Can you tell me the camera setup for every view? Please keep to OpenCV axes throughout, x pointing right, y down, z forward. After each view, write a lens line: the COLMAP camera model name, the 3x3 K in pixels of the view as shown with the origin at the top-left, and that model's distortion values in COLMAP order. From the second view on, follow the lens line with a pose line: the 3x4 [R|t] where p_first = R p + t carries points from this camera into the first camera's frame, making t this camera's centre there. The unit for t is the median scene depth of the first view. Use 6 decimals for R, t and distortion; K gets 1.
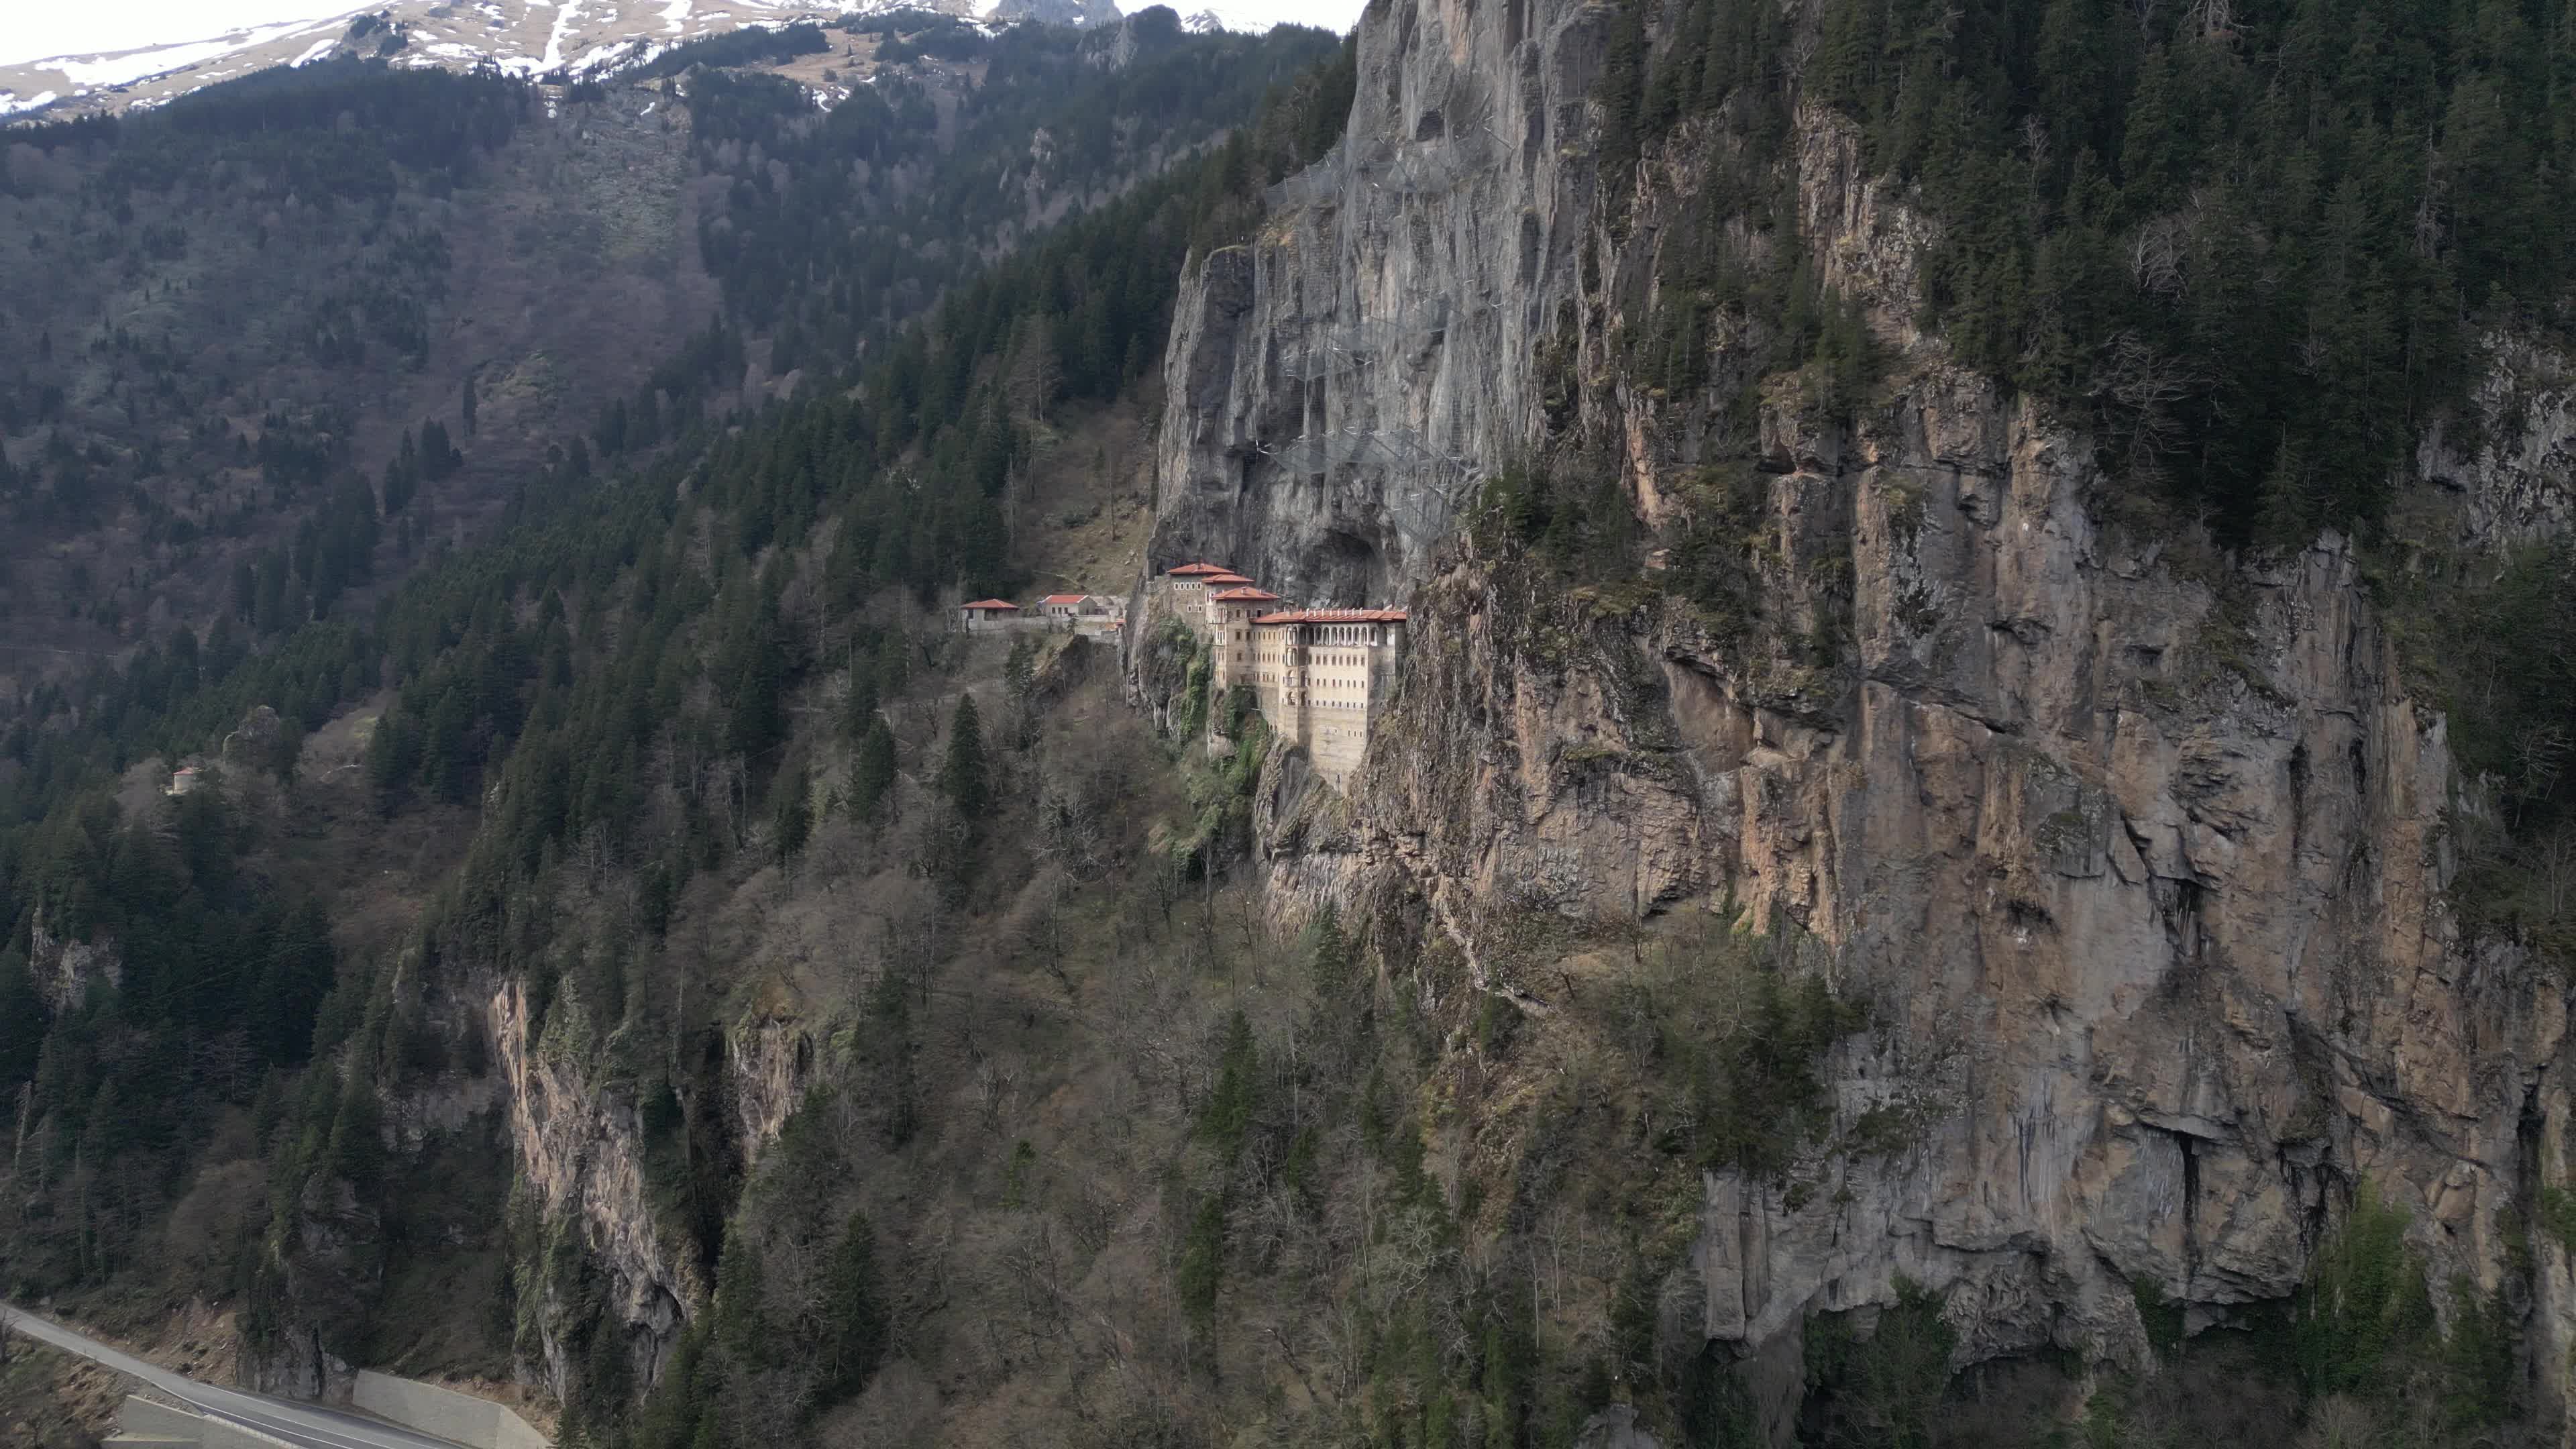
lens RADIAL K [[1853.0, 0, 1236.7], [0, 1853.0, 718.5], [0, 0, 1]] dist [0.093047, -0.089305]
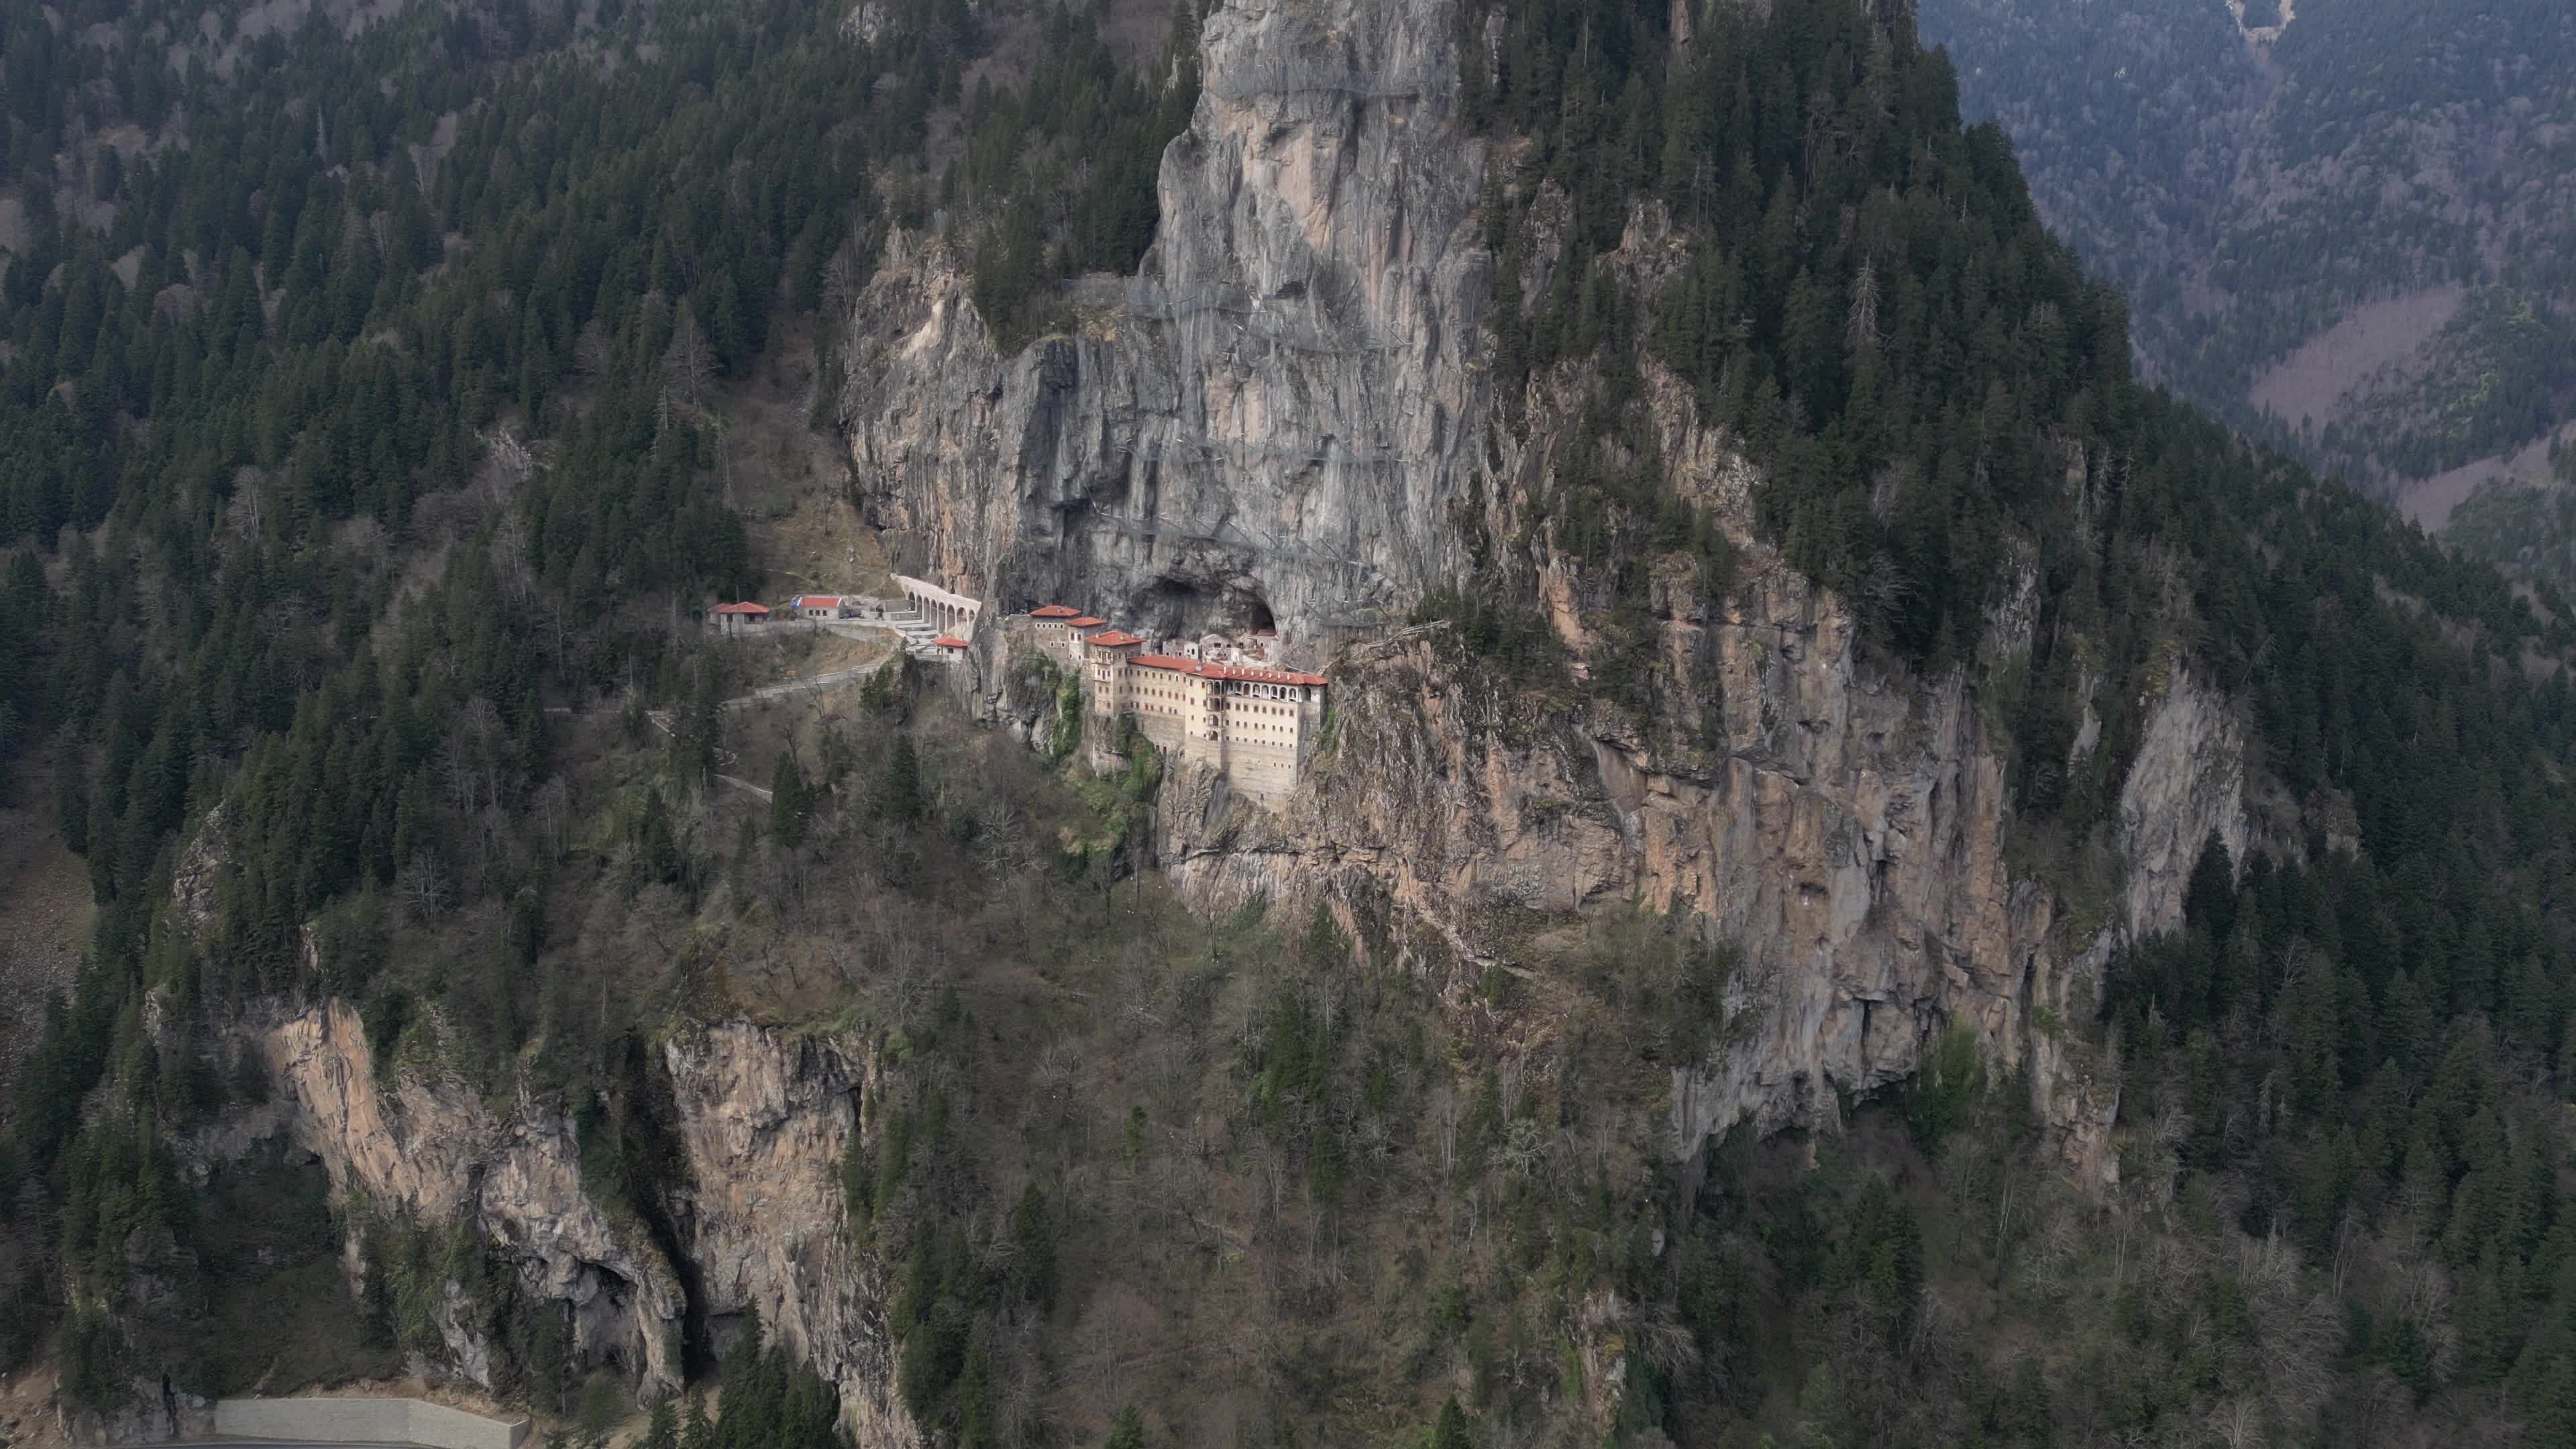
lens RADIAL K [[1853.0, 0, 1236.7], [0, 1853.0, 718.5], [0, 0, 1]] dist [0.093047, -0.089305]
pose [[0.885570, -0.077136, 0.458057, -0.701461], [0.019365, 0.991389, 0.129508, -0.242991], [-0.464102, -0.105818, 0.879438, -0.199667]]
